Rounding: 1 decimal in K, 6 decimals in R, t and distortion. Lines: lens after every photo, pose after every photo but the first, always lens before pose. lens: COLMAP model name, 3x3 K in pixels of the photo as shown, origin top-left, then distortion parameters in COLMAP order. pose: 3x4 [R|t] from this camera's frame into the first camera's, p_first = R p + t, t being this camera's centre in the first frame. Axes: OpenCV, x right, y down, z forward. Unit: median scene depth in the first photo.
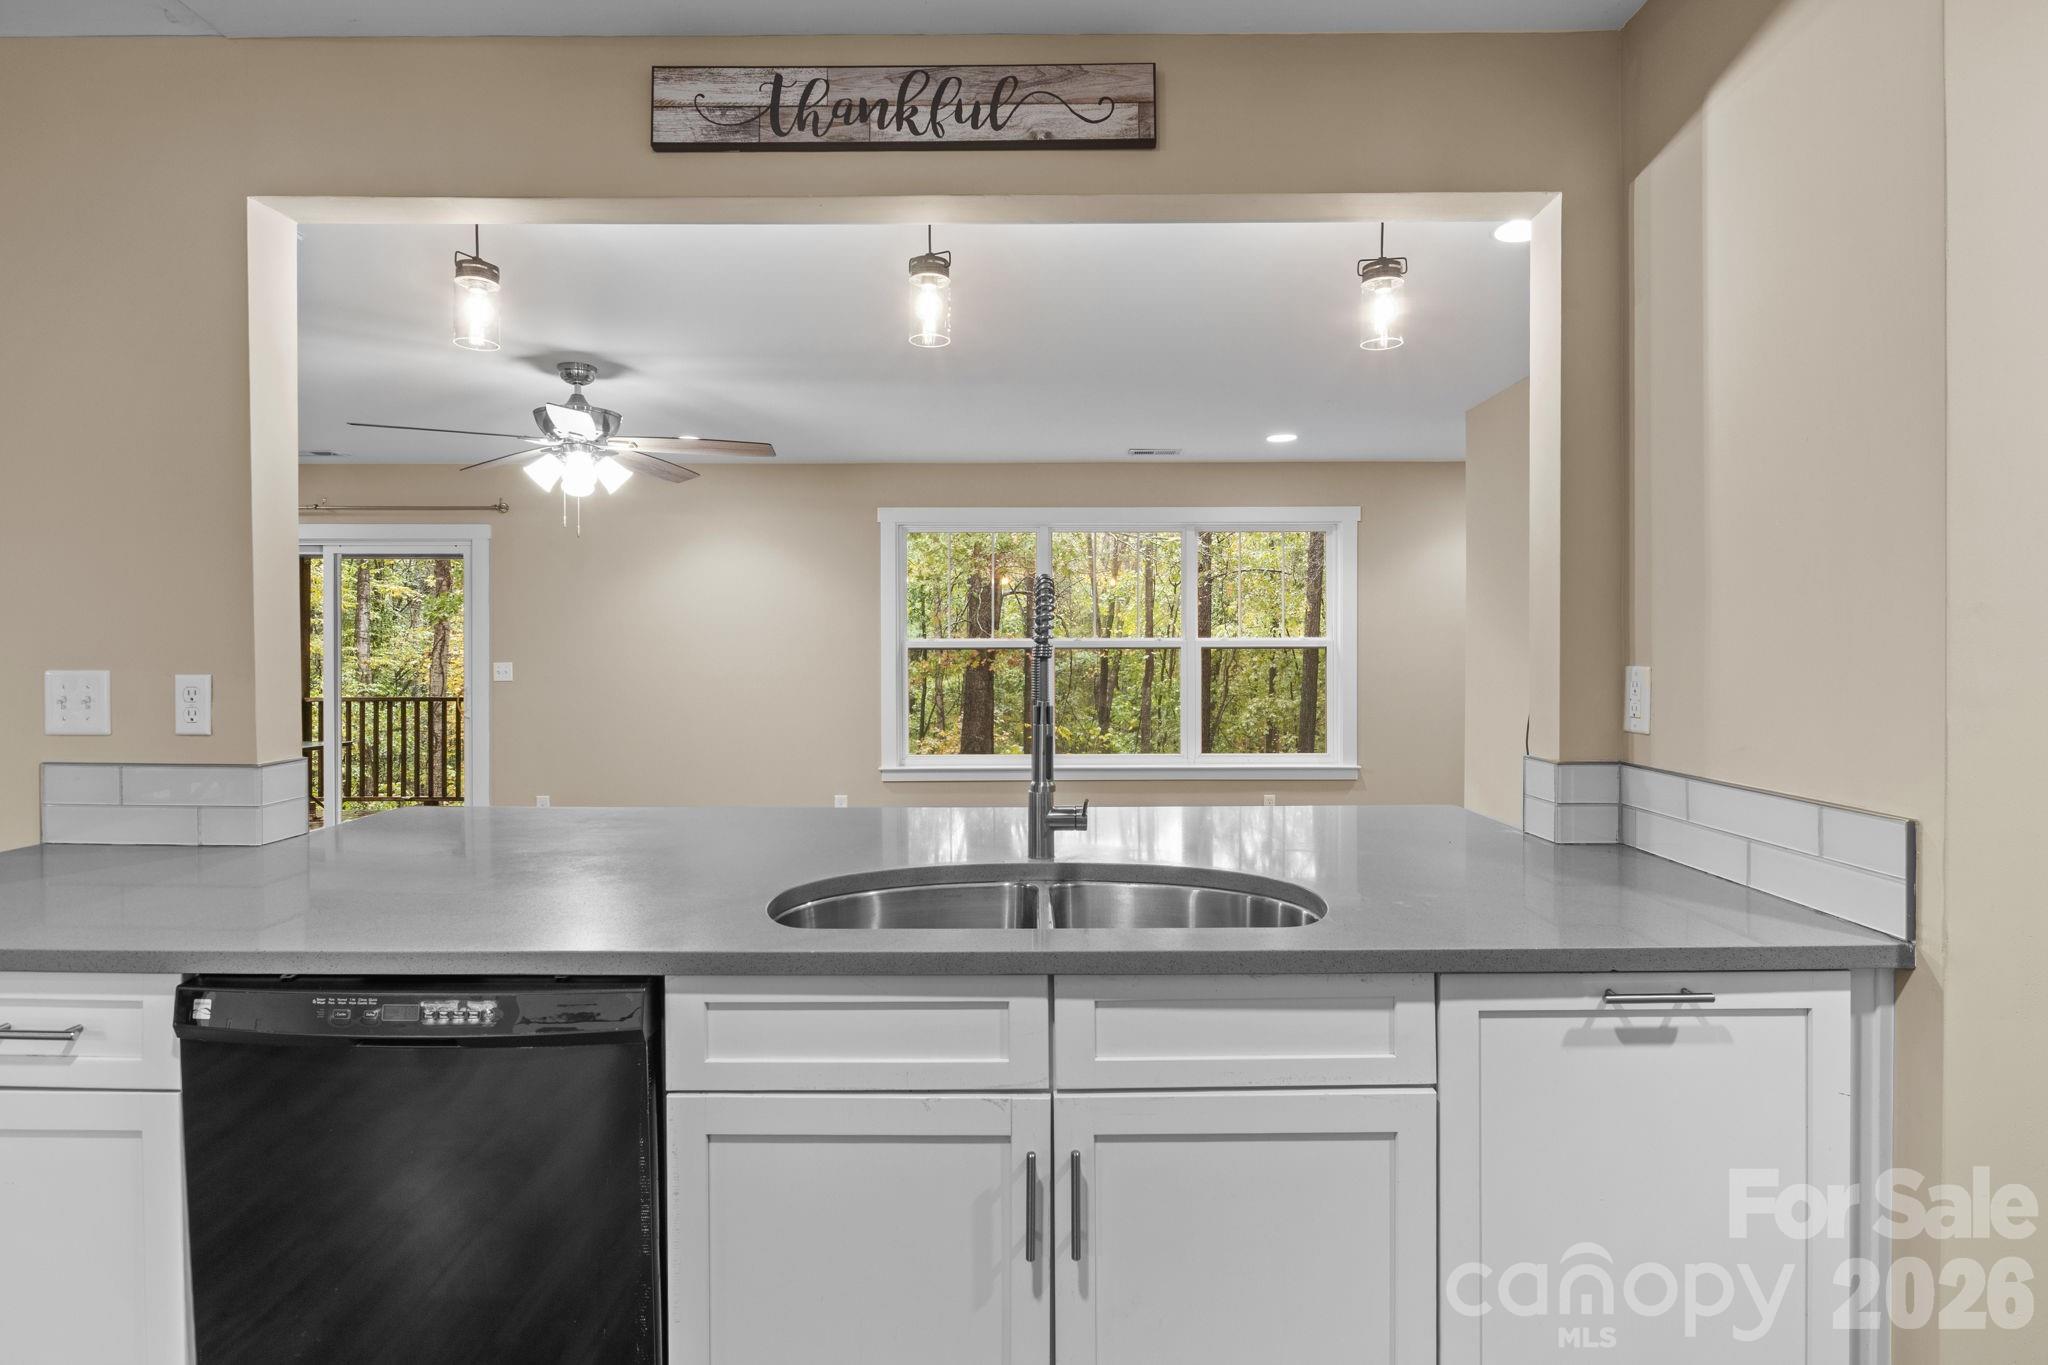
lens RADIAL K [[1021.8, 0, 1035.5], [0, 1021.8, 659.0], [0, 0, 1]] dist [-0.011006, -0.000214]
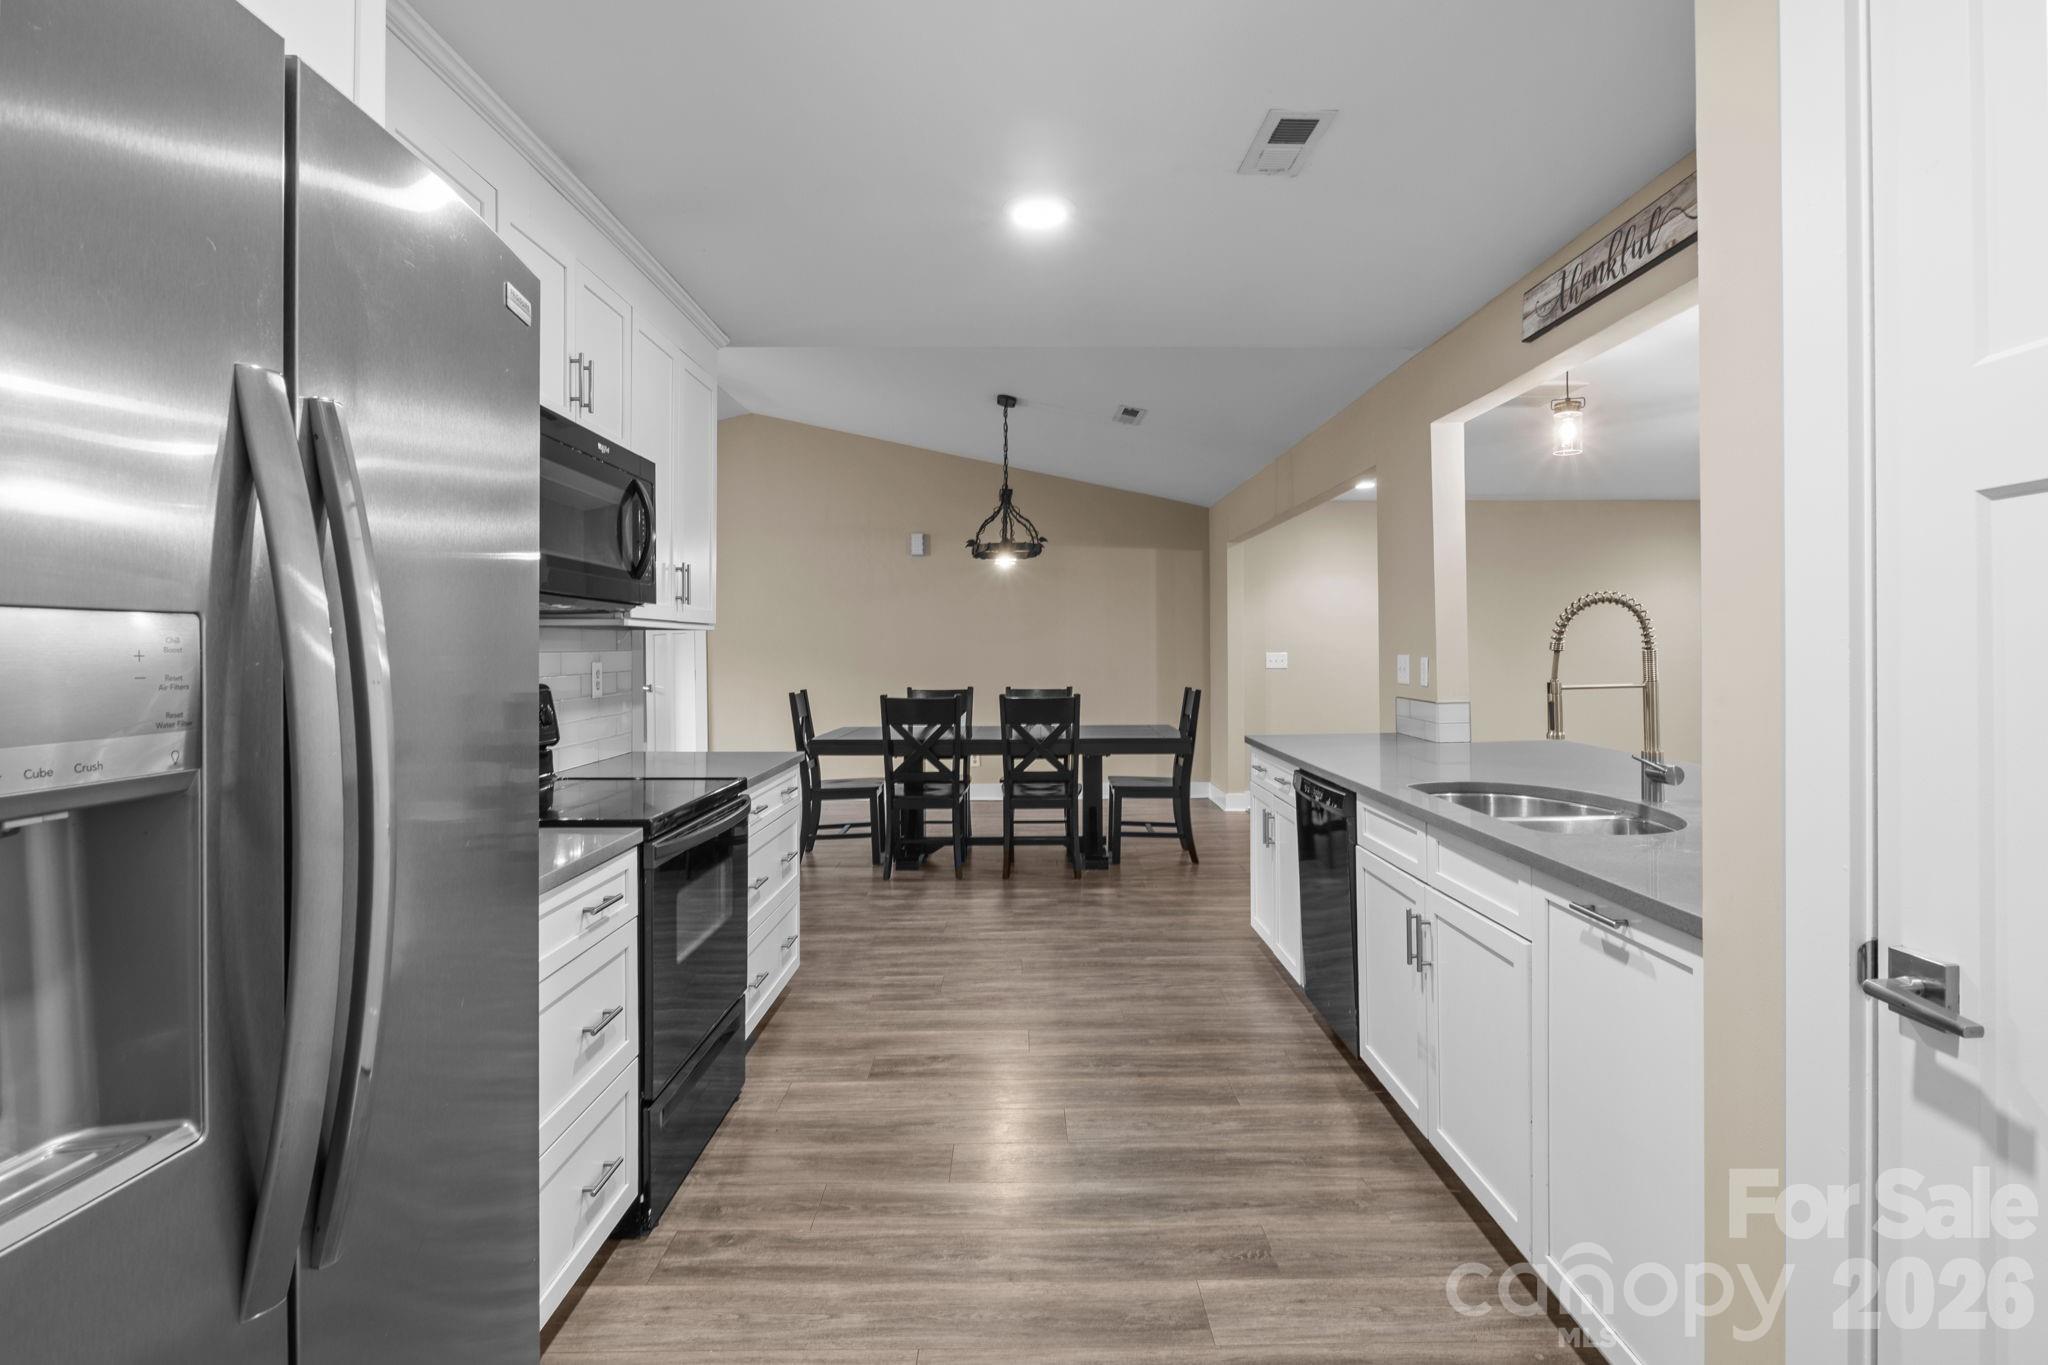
lens RADIAL K [[1021.8, 0, 1035.5], [0, 1021.8, 659.0], [0, 0, 1]] dist [-0.011006, -0.000214]
pose [[0.012442, 0.010027, -0.999872, 1.279436], [0.001979, 0.999948, 0.010052, -0.005429], [0.999921, -0.002103, 0.012421, 0.181519]]
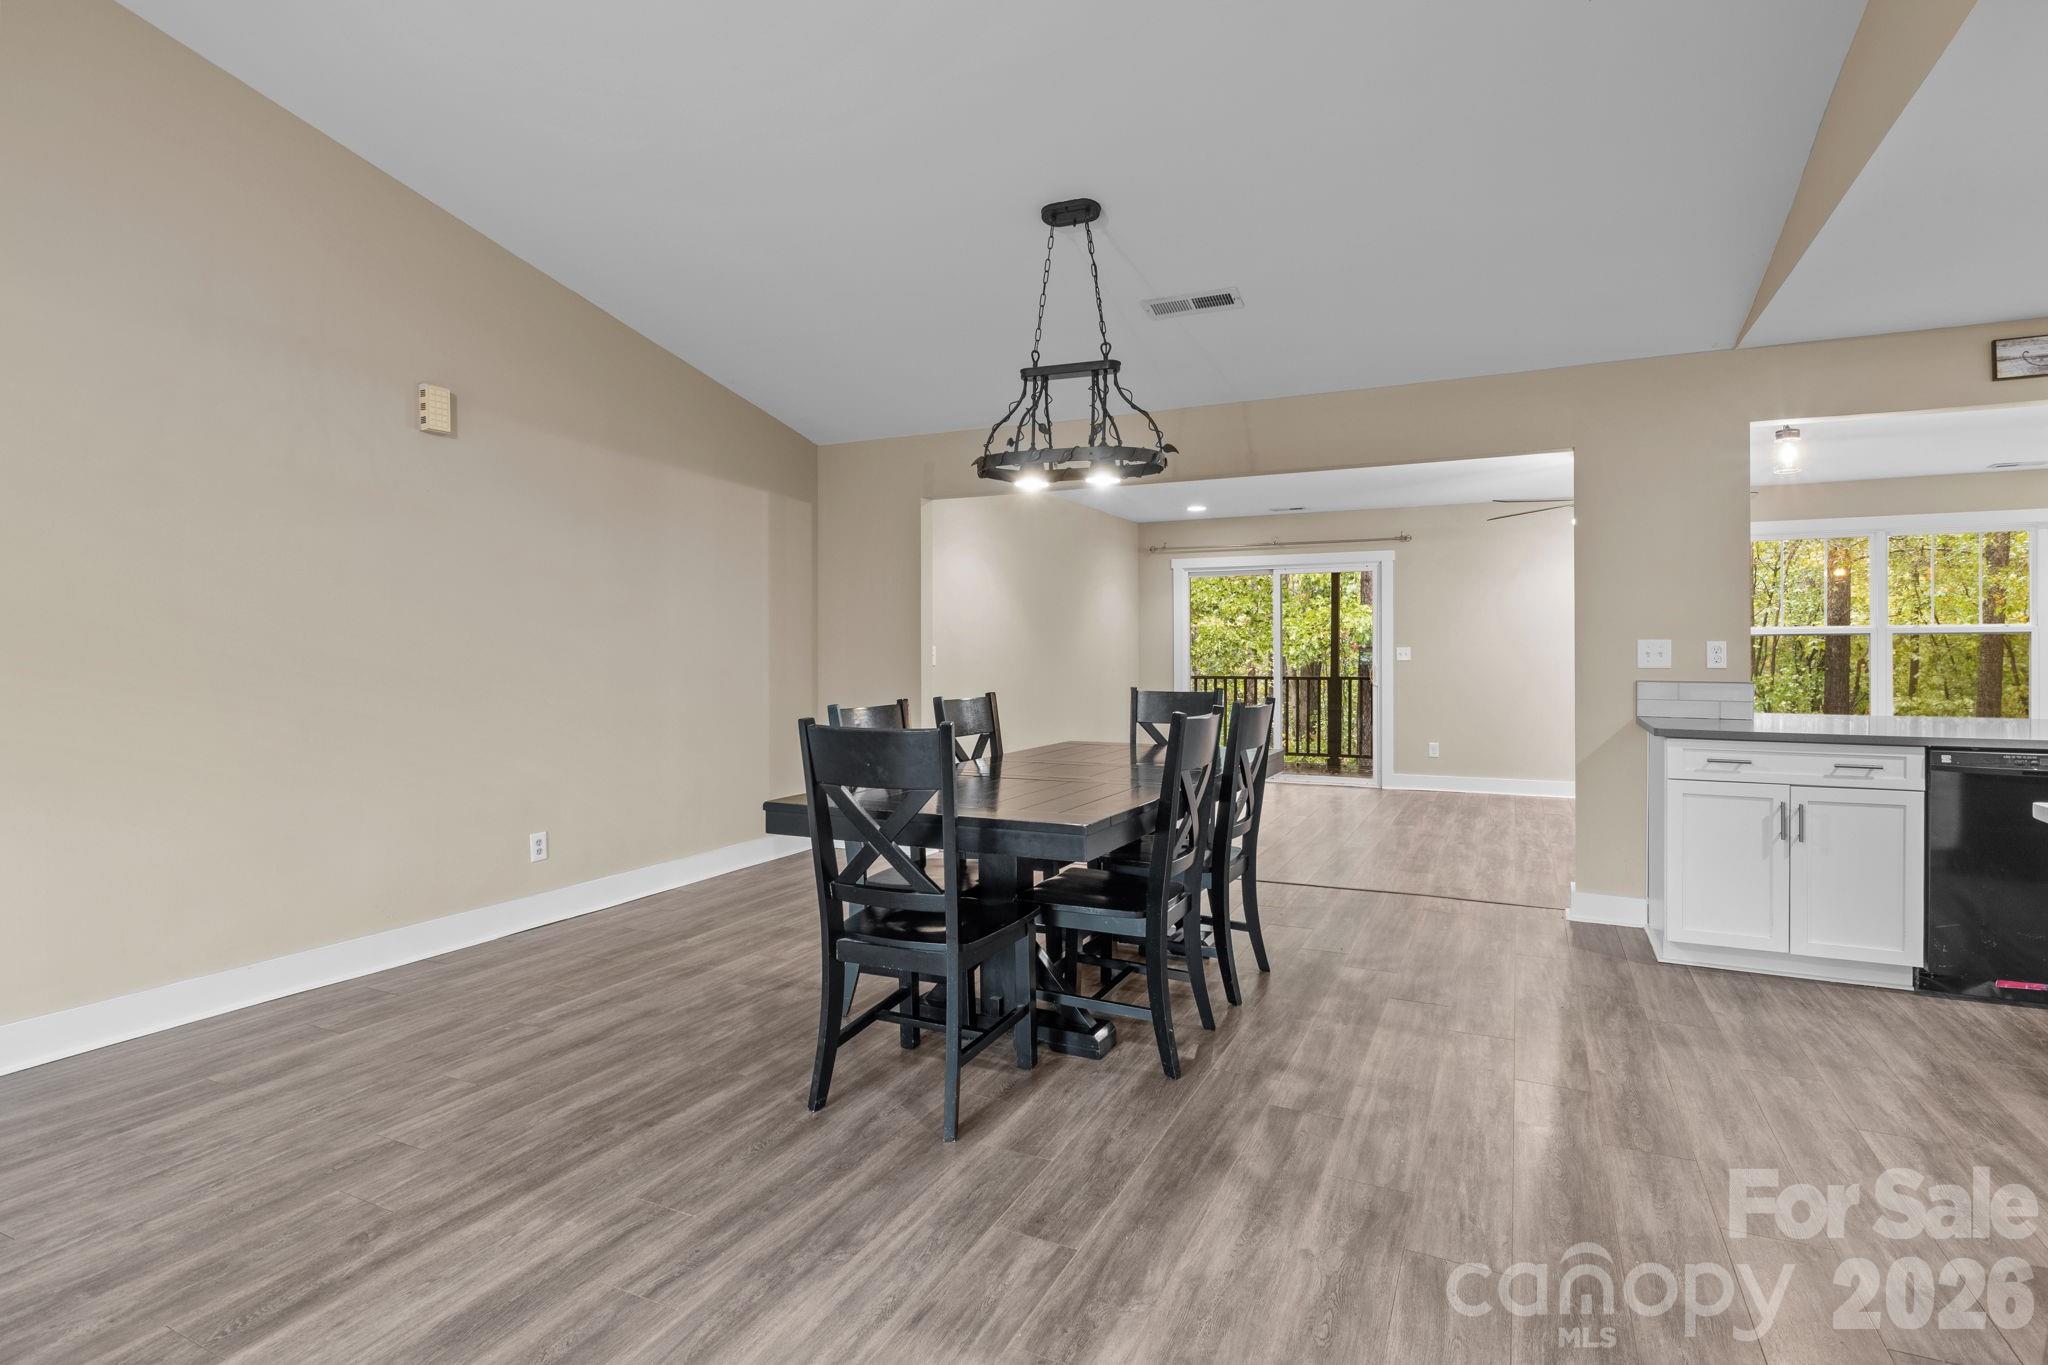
lens RADIAL K [[1009.1, 0, 1031.6], [0, 1009.1, 658.3], [0, 0, 1]] dist [-0.011898, 0.000119]
pose [[0.899964, 0.000862, -0.435963, -1.241098], [0.000188, 0.999997, 0.002365, 0.047984], [0.435964, -0.002211, 0.899961, -1.636090]]
